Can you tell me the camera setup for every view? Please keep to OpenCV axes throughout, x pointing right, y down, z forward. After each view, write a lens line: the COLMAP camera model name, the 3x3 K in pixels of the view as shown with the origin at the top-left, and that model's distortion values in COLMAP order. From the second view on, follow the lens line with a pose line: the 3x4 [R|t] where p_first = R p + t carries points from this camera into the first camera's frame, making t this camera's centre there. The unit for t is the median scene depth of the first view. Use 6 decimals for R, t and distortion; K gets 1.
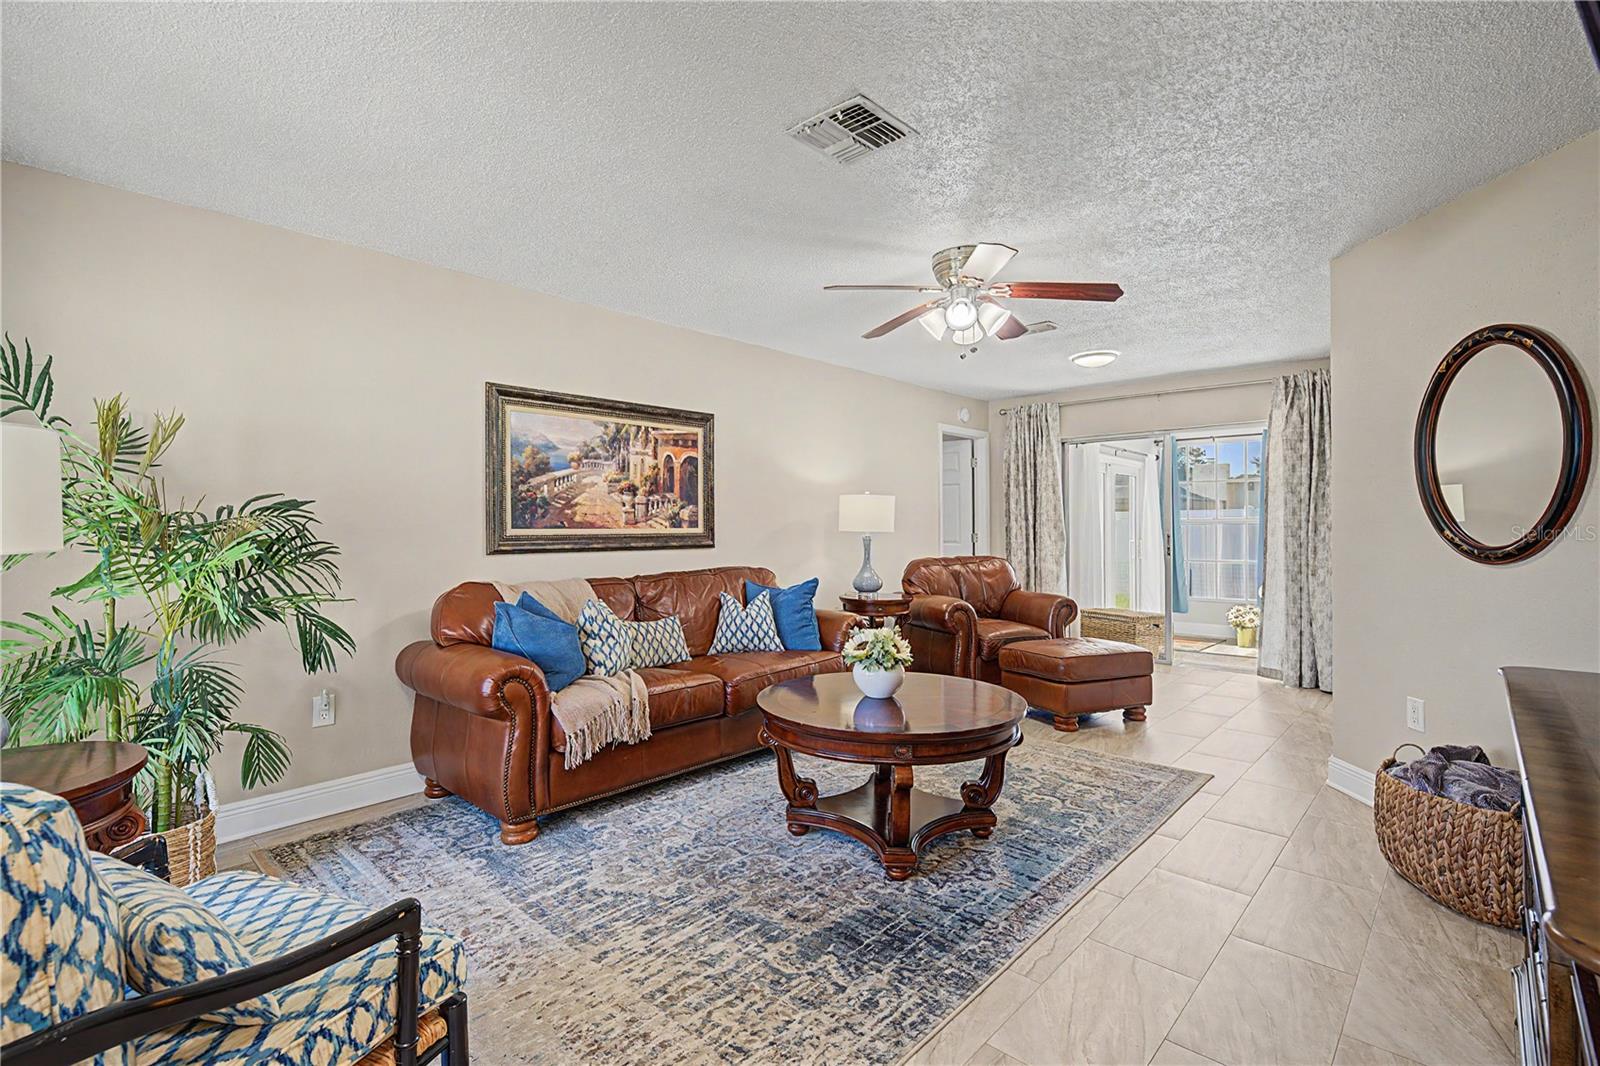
lens RADIAL K [[745.1, 0, 797.3], [0, 745.1, 524.3], [0, 0, 1]] dist [0.002726, -0.001690]
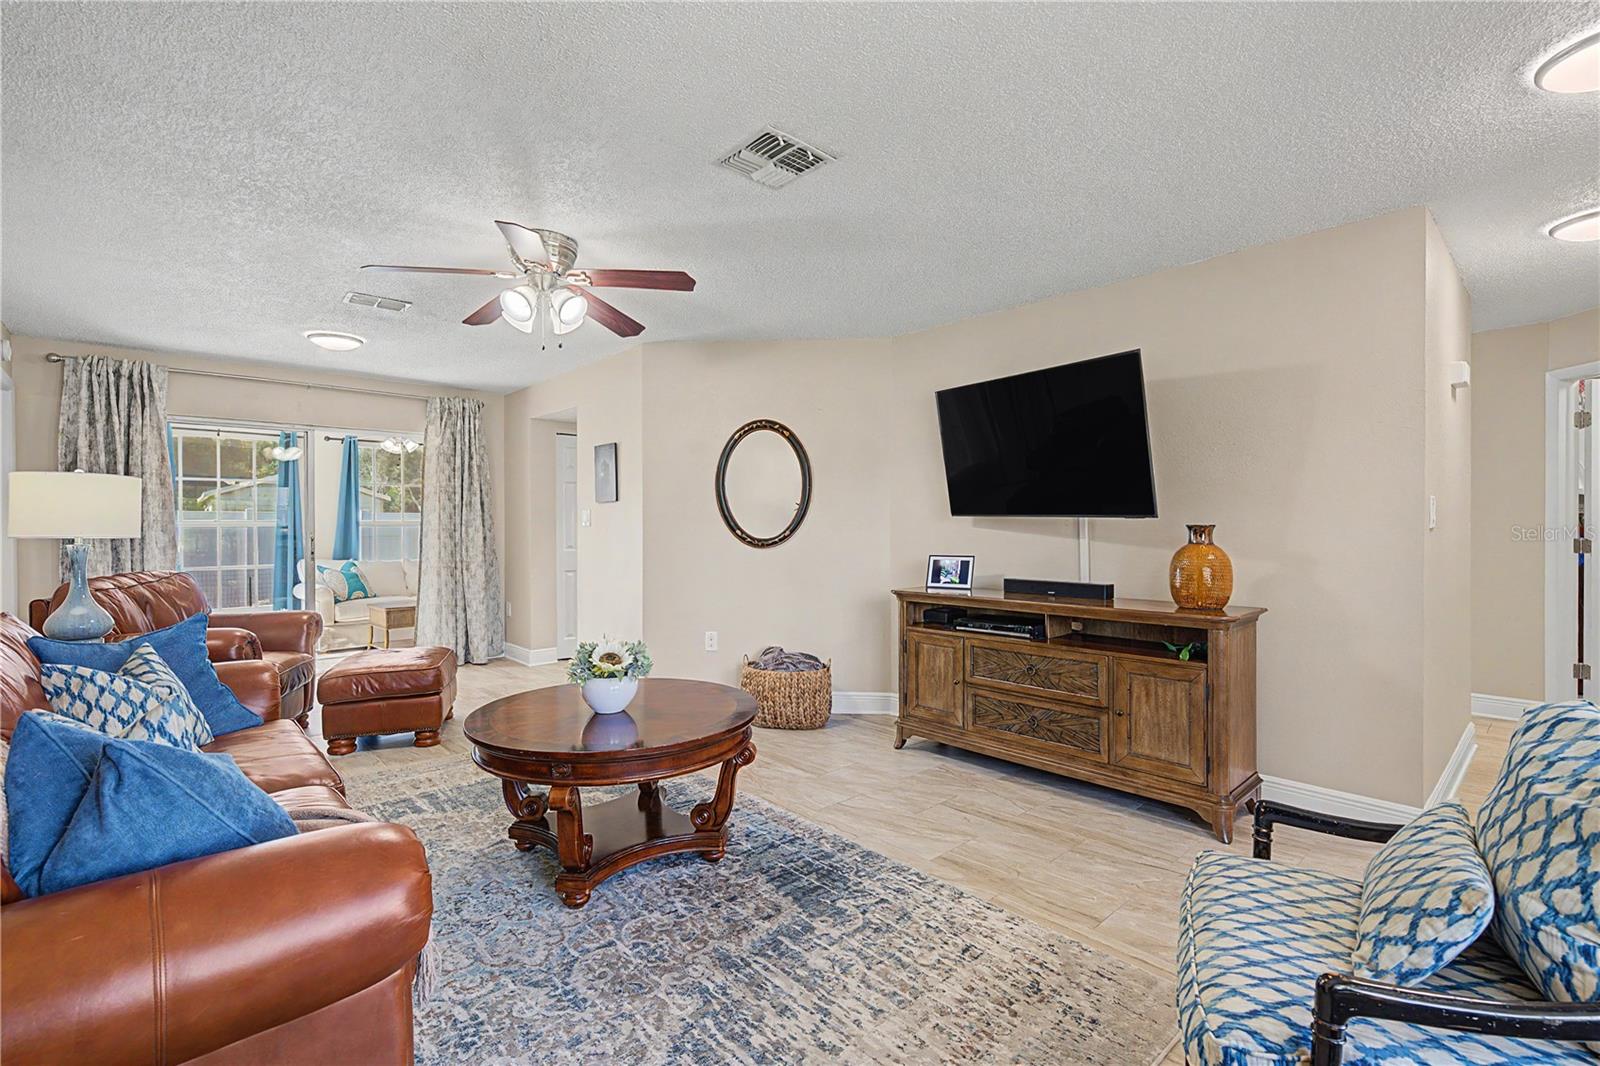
lens RADIAL K [[708.8, 0, 800.3], [0, 708.8, 529.0], [0, 0, 1]] dist [-0.002474, 0.001225]
pose [[0.082607, 0.000592, 0.996582, -0.655479], [-0.002583, 0.999997, -0.000380, 0.003393], [-0.996579, -0.002543, 0.082609, 0.606535]]
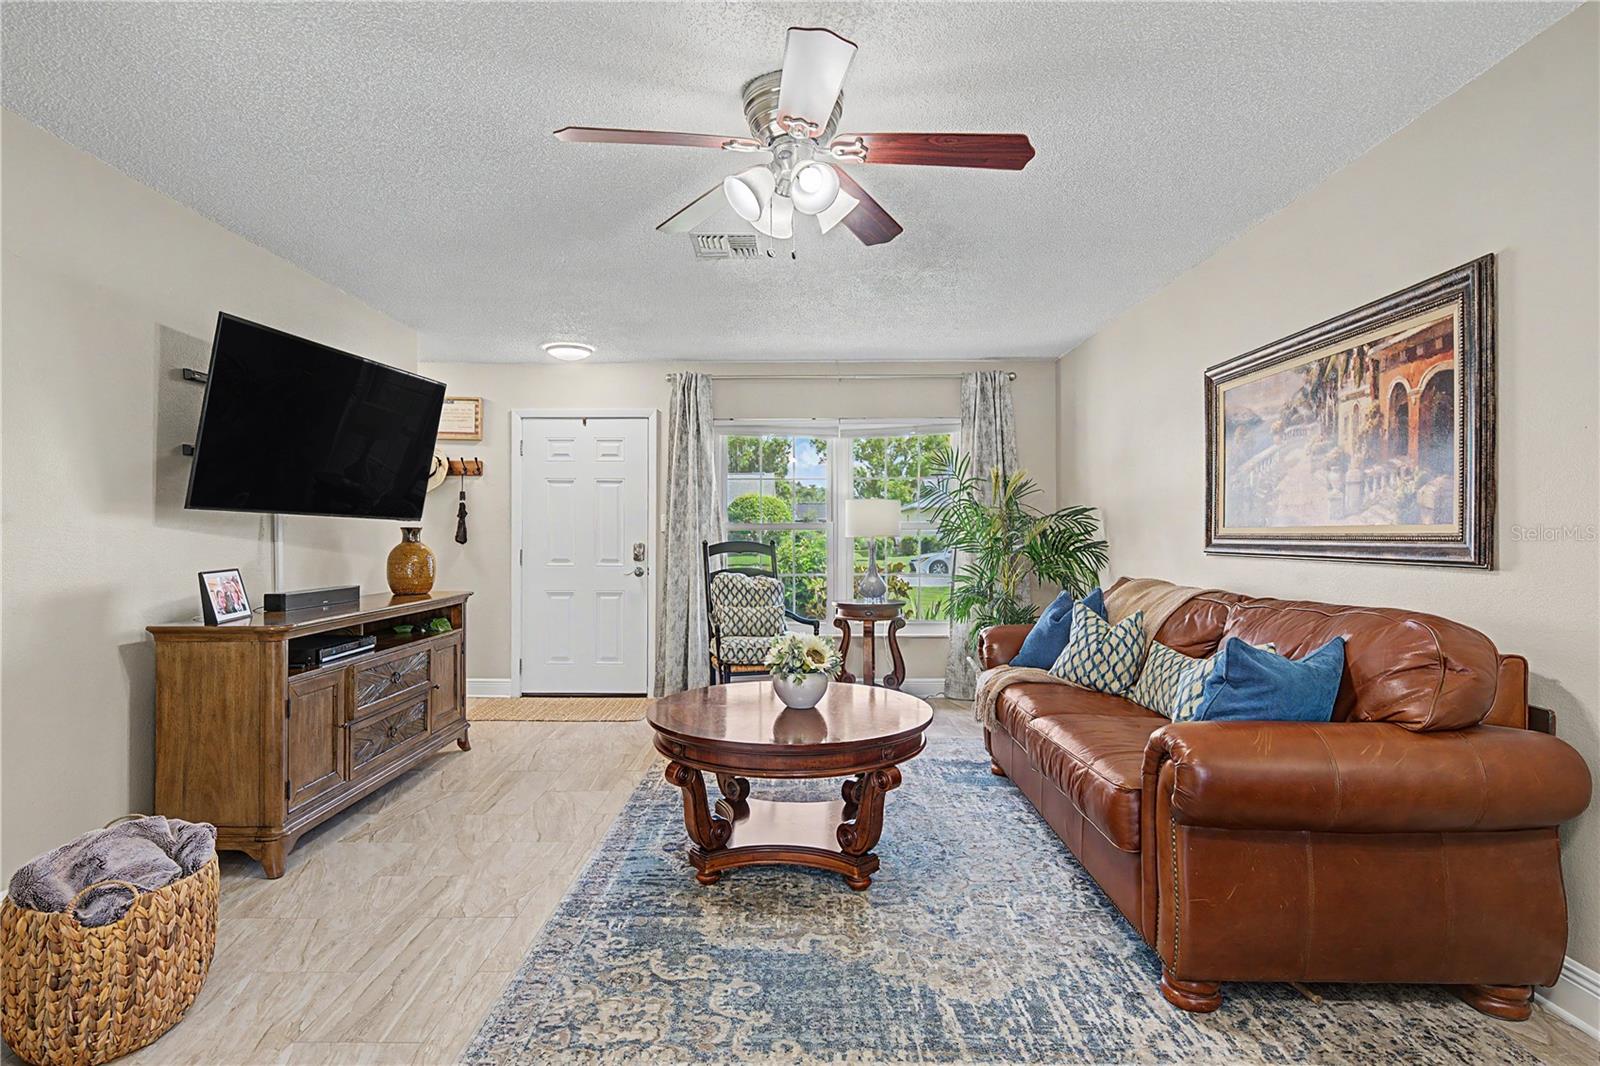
lens RADIAL K [[789.4, 0, 793.6], [0, 789.4, 534.8], [0, 0, 1]] dist [0.002957, -0.001847]
pose [[-0.739899, 0.005122, -0.672699, 0.683936], [0.006018, 0.999981, 0.000995, 0.012114], [0.672691, -0.003312, -0.739916, 1.512971]]
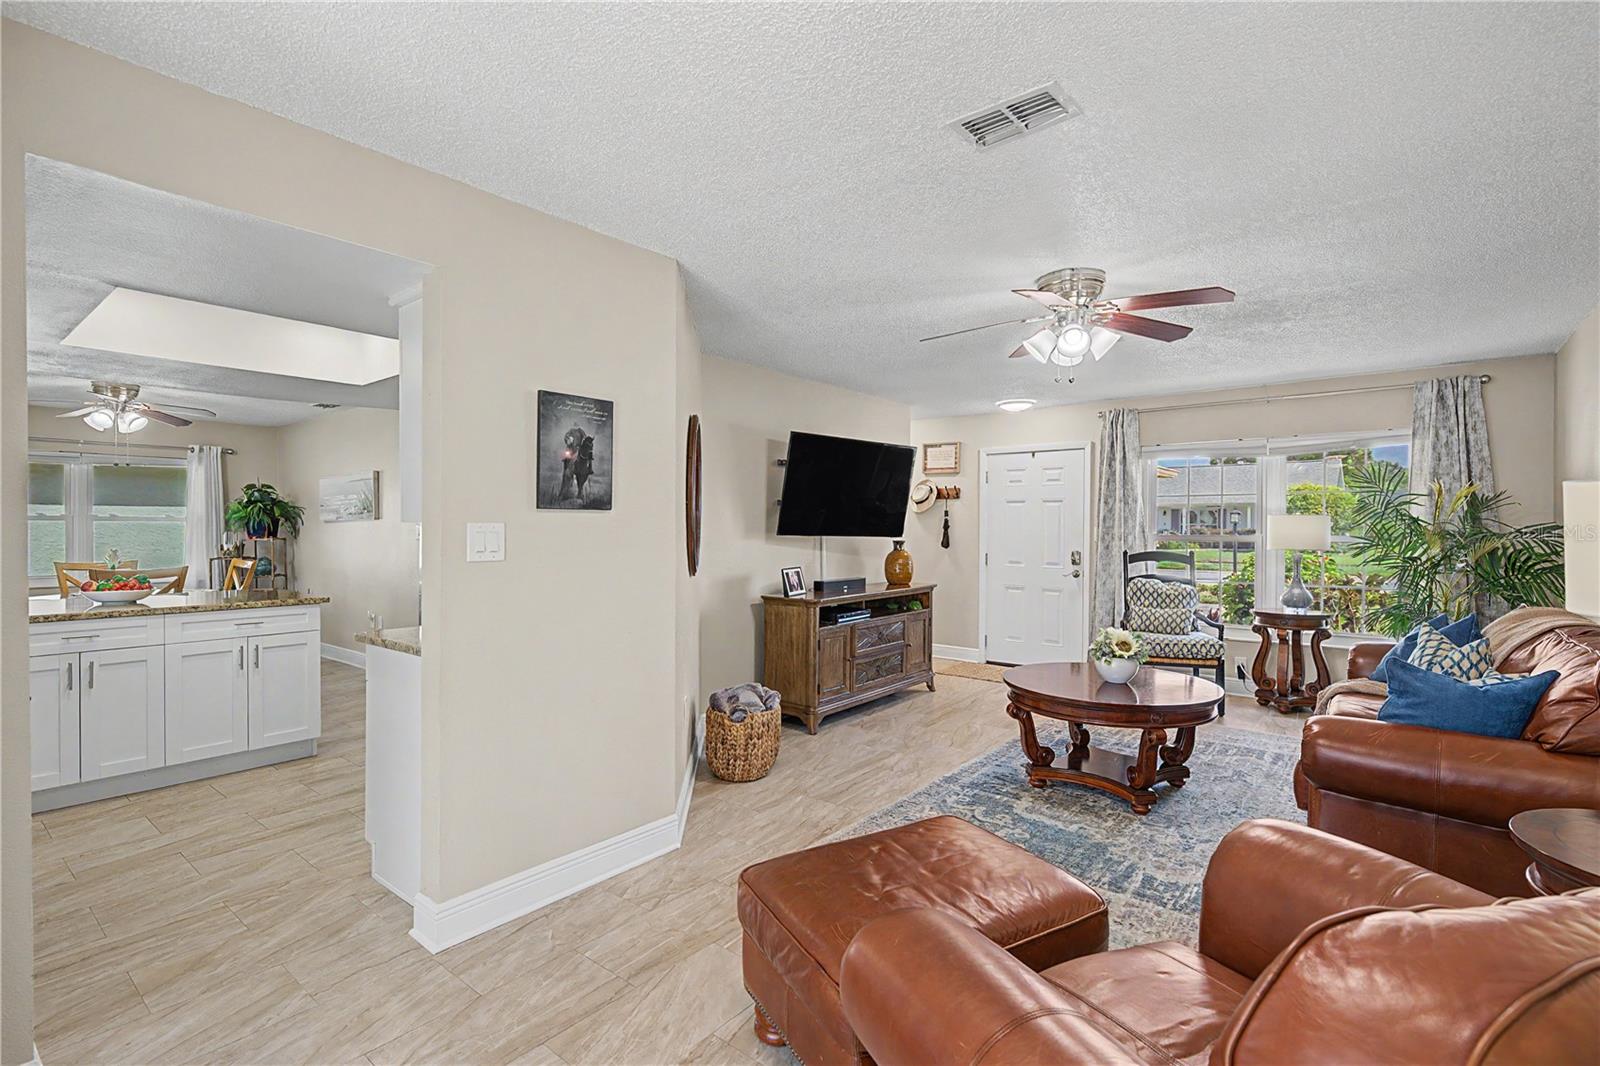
lens RADIAL K [[745.1, 0, 792.9], [0, 745.1, 532.6], [0, 0, 1]] dist [0.002726, -0.001690]
pose [[-0.998342, 0.004040, -0.057412, 0.651001], [0.003665, 0.999971, 0.006631, -0.034611], [0.057437, 0.006410, -0.998329, 1.978217]]
